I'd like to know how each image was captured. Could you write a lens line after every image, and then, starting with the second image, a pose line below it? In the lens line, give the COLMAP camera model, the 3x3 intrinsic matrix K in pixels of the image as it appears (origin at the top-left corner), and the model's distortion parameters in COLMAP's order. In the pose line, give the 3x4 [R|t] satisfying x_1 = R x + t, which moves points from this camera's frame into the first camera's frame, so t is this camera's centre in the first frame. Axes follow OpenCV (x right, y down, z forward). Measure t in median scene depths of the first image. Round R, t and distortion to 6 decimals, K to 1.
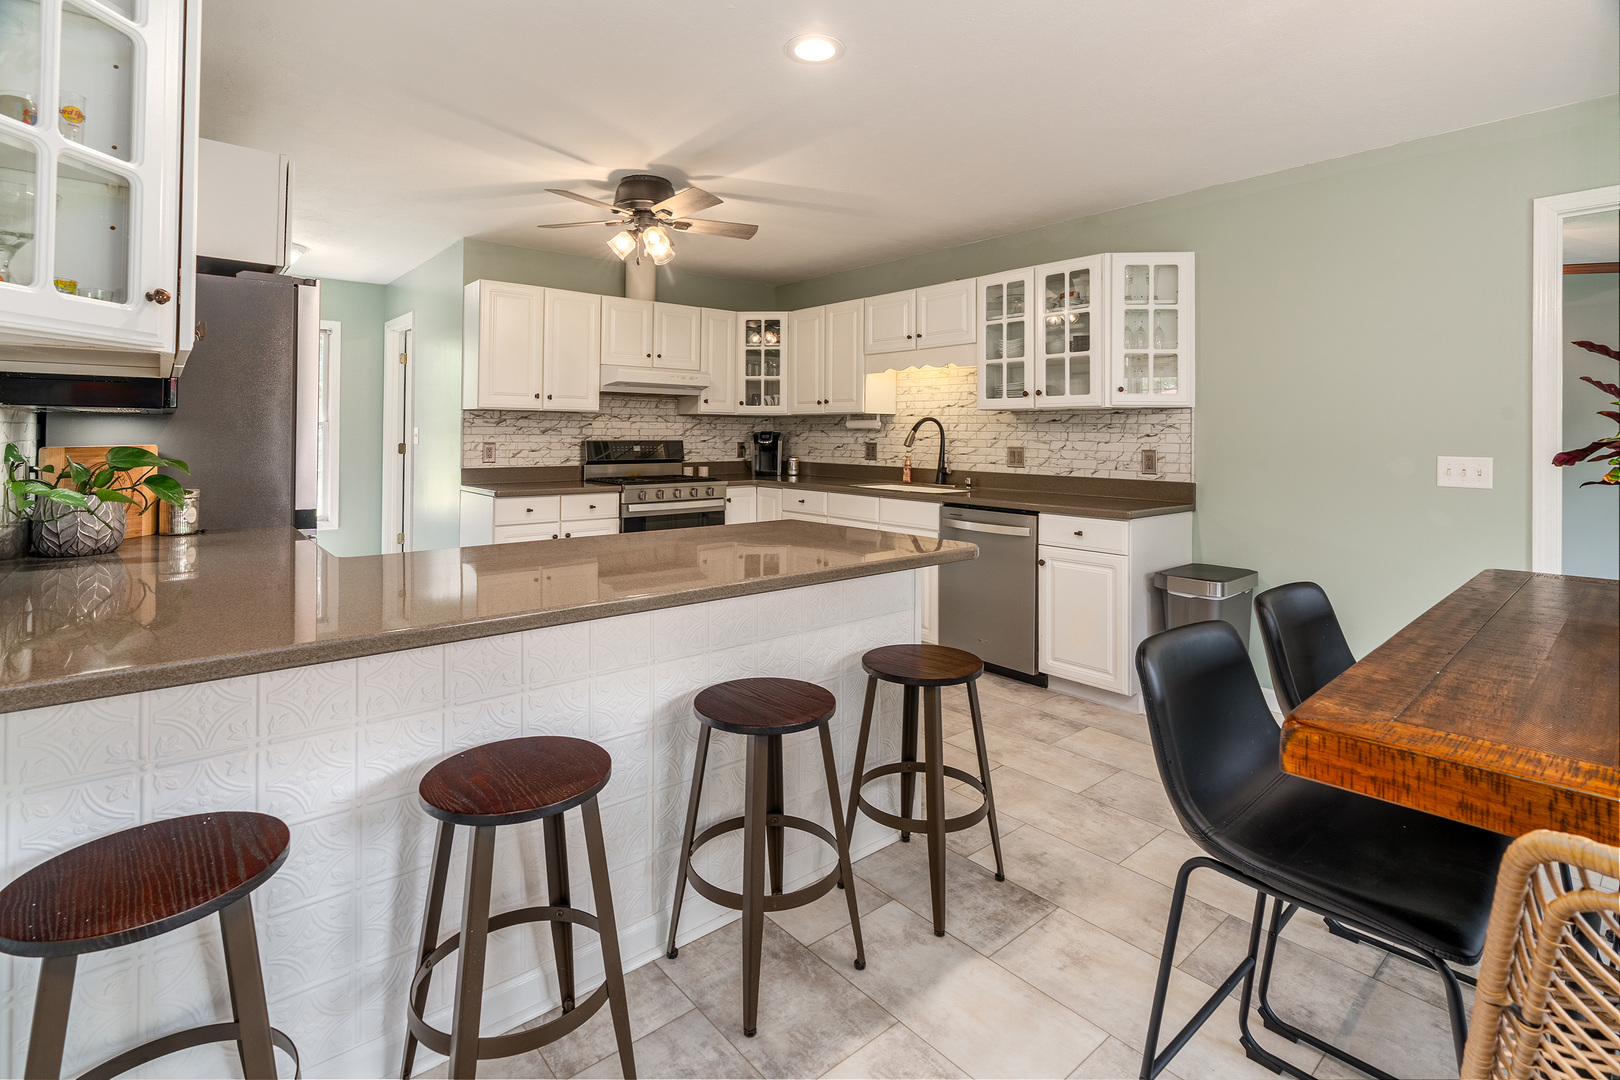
lens RADIAL K [[769.3, 0, 811.5], [0, 769.3, 541.1], [0, 0, 1]] dist [-0.020238, 0.000070]
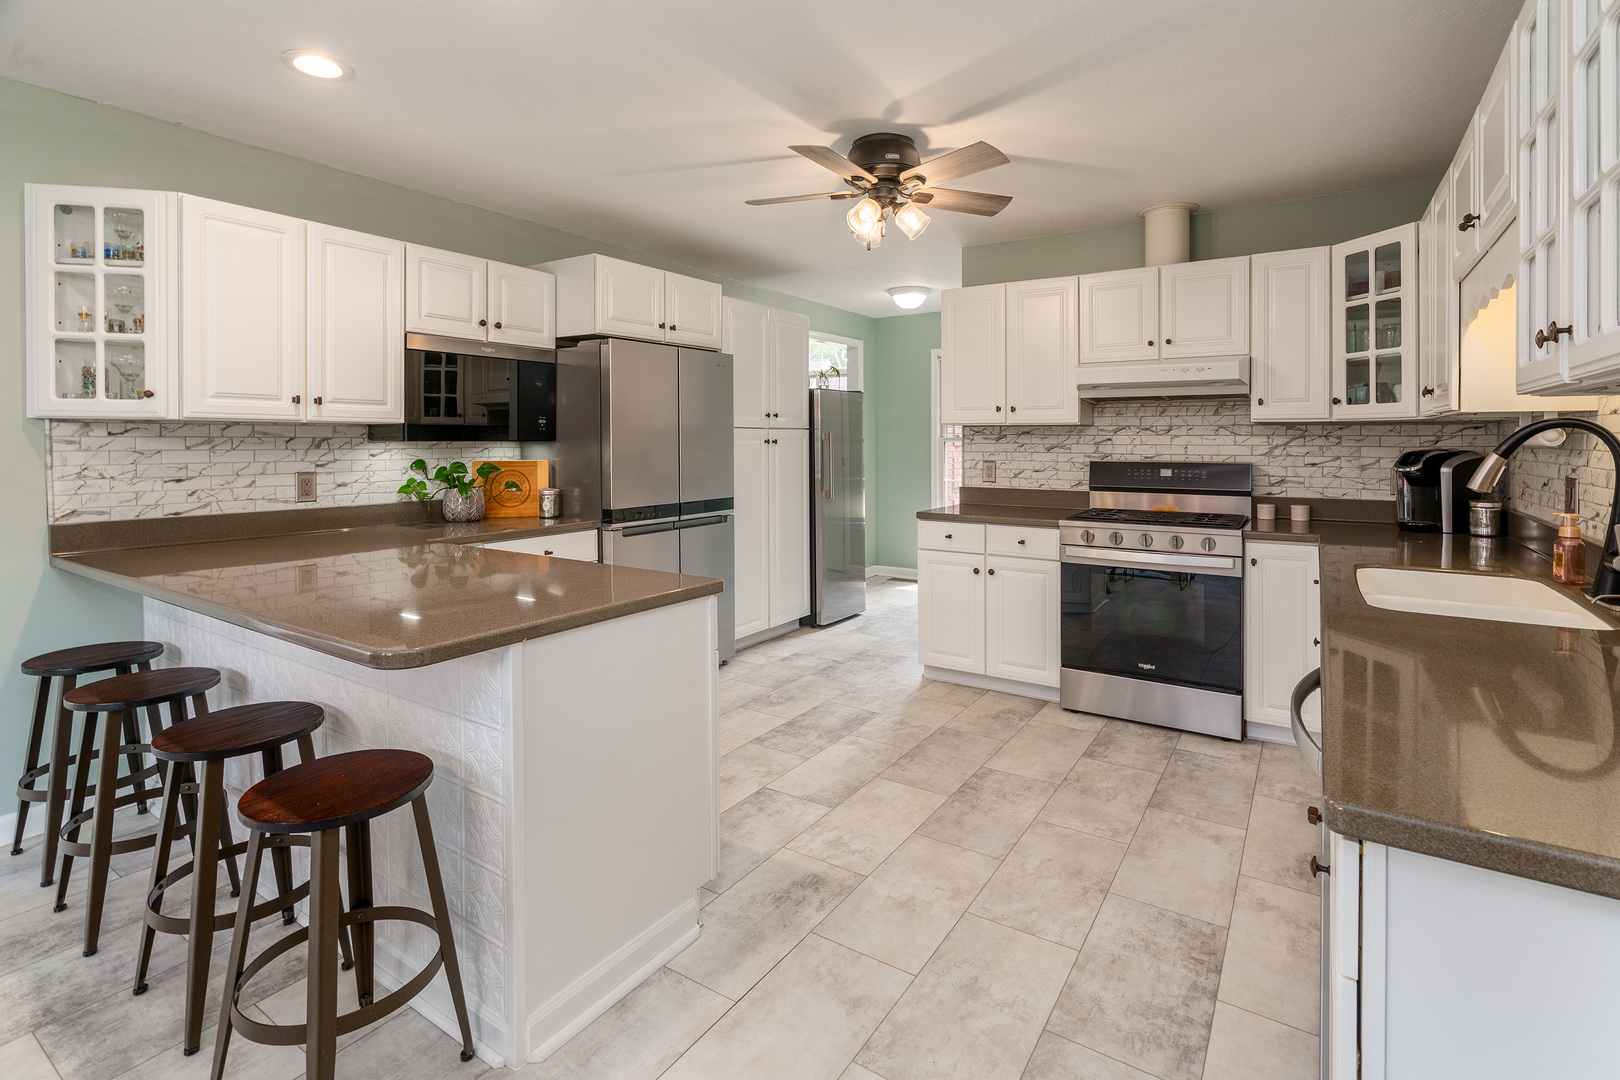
lens RADIAL K [[769.3, 0, 812.7], [0, 769.3, 539.0], [0, 0, 1]] dist [-0.020238, 0.000070]
pose [[0.279912, 0.116901, -0.952882, 0.368425], [-0.129160, 0.988120, 0.083283, -0.076587], [0.951297, 0.099763, 0.291686, 0.485163]]
